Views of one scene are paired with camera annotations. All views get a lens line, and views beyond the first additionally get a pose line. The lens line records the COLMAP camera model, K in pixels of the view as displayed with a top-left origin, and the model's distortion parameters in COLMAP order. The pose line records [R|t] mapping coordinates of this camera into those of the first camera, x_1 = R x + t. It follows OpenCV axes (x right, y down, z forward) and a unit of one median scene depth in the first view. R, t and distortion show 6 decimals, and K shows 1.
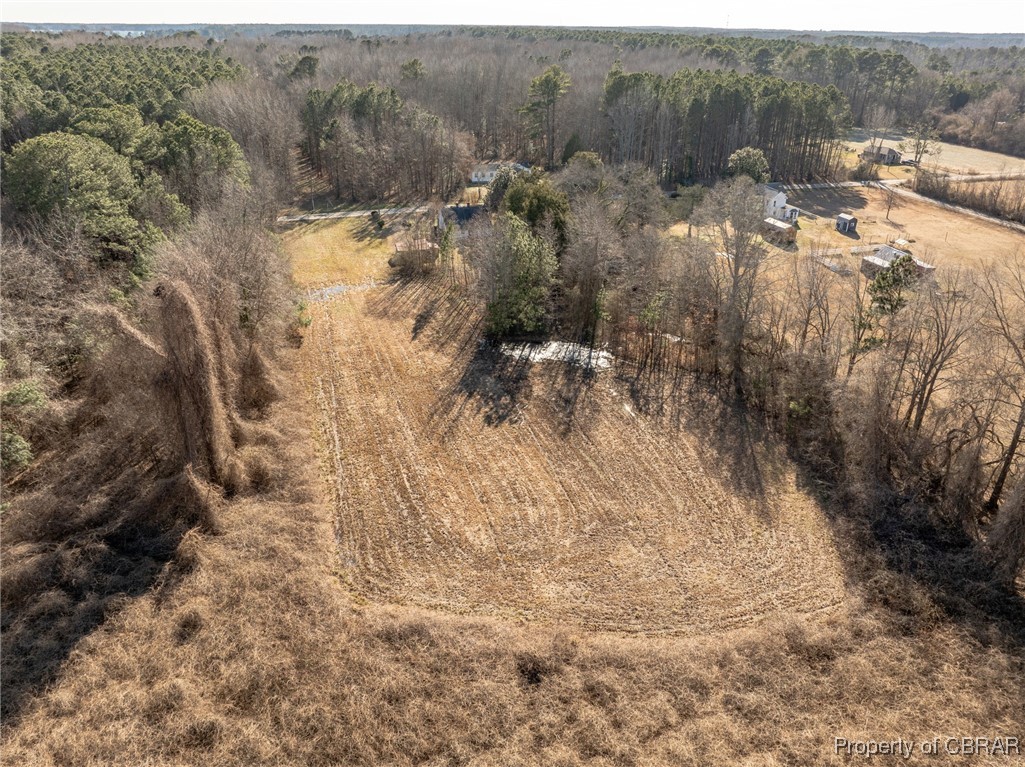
lens RADIAL K [[725.7, 0, 507.1], [0, 725.7, 382.8], [0, 0, 1]] dist [-0.054659, 0.002087]
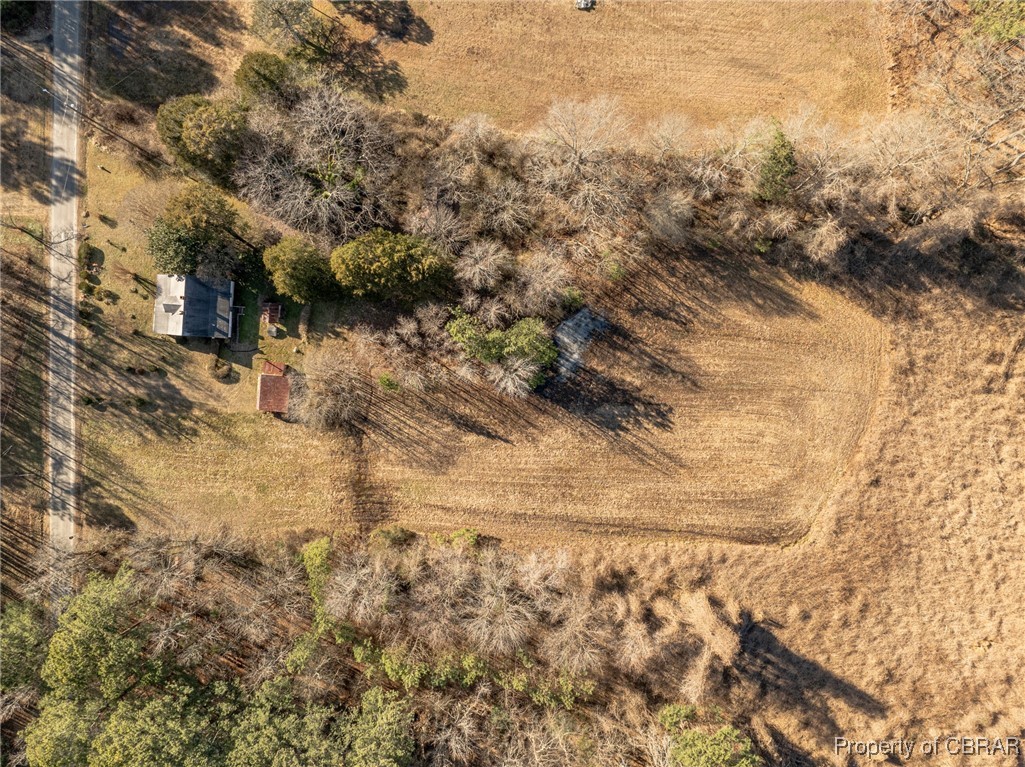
lens RADIAL K [[725.7, 0, 512.9], [0, 725.7, 384.0], [0, 0, 1]] dist [-0.054659, 0.002087]
pose [[0.341659, -0.939394, -0.028434, -0.002030], [0.414791, 0.123574, 0.901486, -1.037960], [-0.843337, -0.319795, 0.431872, 0.485924]]
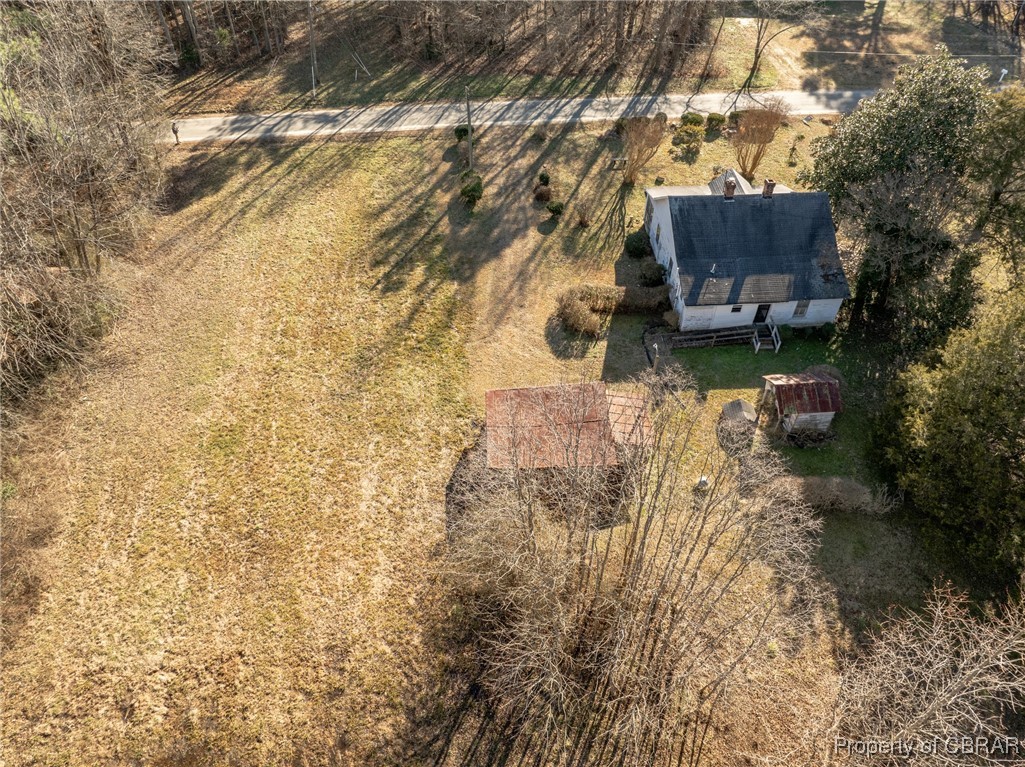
lens RADIAL K [[725.7, 0, 511.9], [0, 725.7, 387.2], [0, 0, 1]] dist [-0.054659, 0.002087]
pose [[0.978432, 0.154120, -0.137545, -0.138400], [-0.101190, 0.938081, 0.331307, -0.348625], [0.180089, -0.310243, 0.933444, 0.944163]]
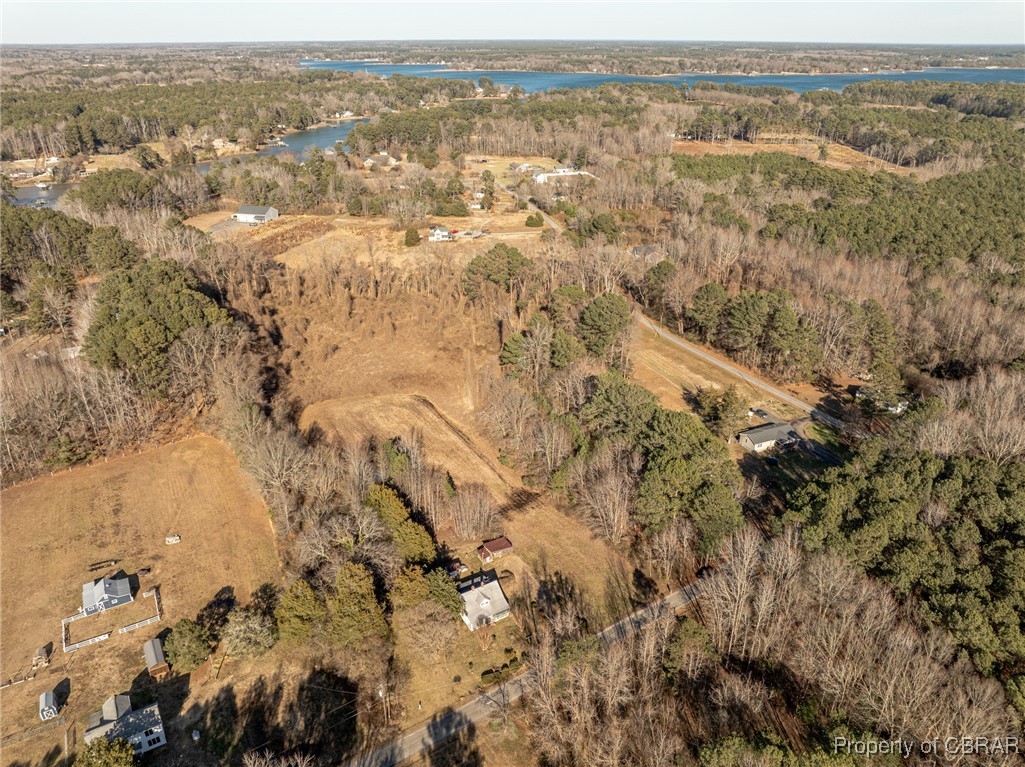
lens RADIAL K [[725.7, 0, 510.6], [0, 725.7, 383.2], [0, 0, 1]] dist [-0.054659, 0.002087]
pose [[-0.967317, 0.102421, -0.231964, 0.139684], [-0.122314, 0.612860, 0.780667, -1.685656], [0.222119, 0.783525, -0.580303, 1.874029]]
